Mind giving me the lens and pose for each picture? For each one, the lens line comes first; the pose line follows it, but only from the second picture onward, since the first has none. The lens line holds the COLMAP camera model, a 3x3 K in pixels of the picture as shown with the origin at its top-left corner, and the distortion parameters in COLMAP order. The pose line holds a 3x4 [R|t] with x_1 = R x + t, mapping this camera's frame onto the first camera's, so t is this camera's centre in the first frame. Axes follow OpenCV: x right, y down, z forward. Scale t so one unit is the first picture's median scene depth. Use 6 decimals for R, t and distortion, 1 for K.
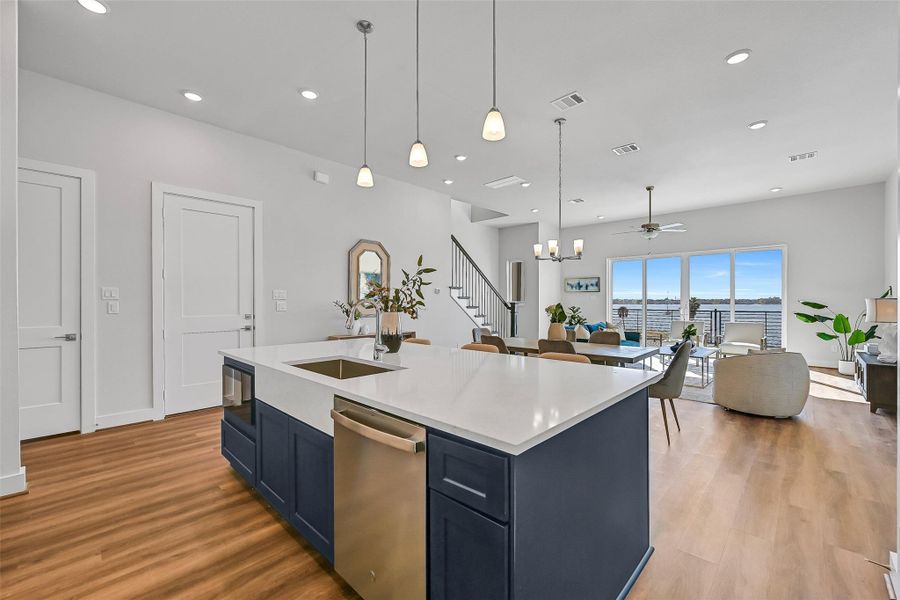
lens RADIAL K [[372.1, 0, 452.2], [0, 372.1, 302.9], [0, 0, 1]] dist [-0.001665, 0.000041]
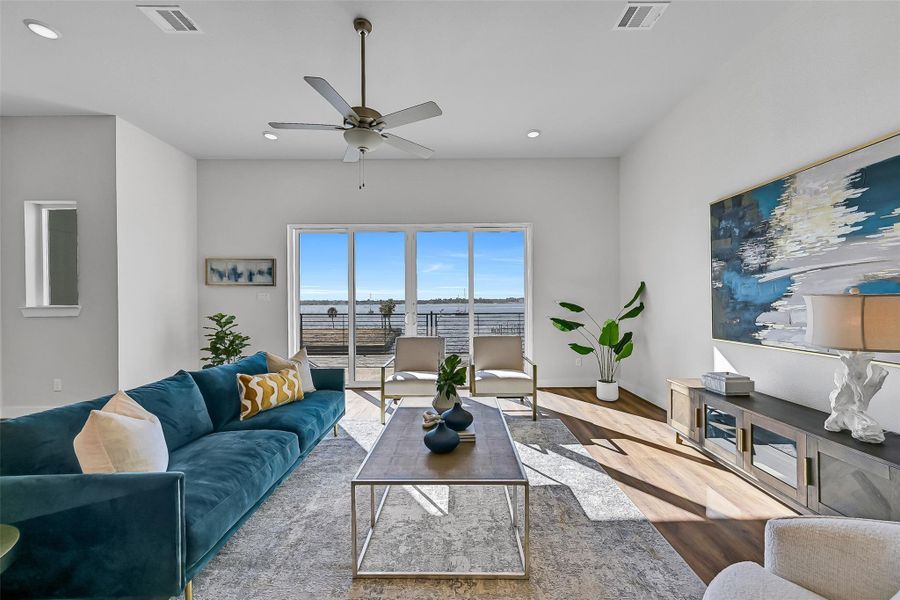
lens RADIAL K [[372.1, 0, 452.2], [0, 372.1, 302.9], [0, 0, 1]] dist [-0.001665, 0.000041]
pose [[0.738603, -0.008729, 0.674084, 0.222656], [0.010763, 0.999941, 0.001155, -0.003261], [-0.674054, 0.006403, 0.738654, 0.431174]]
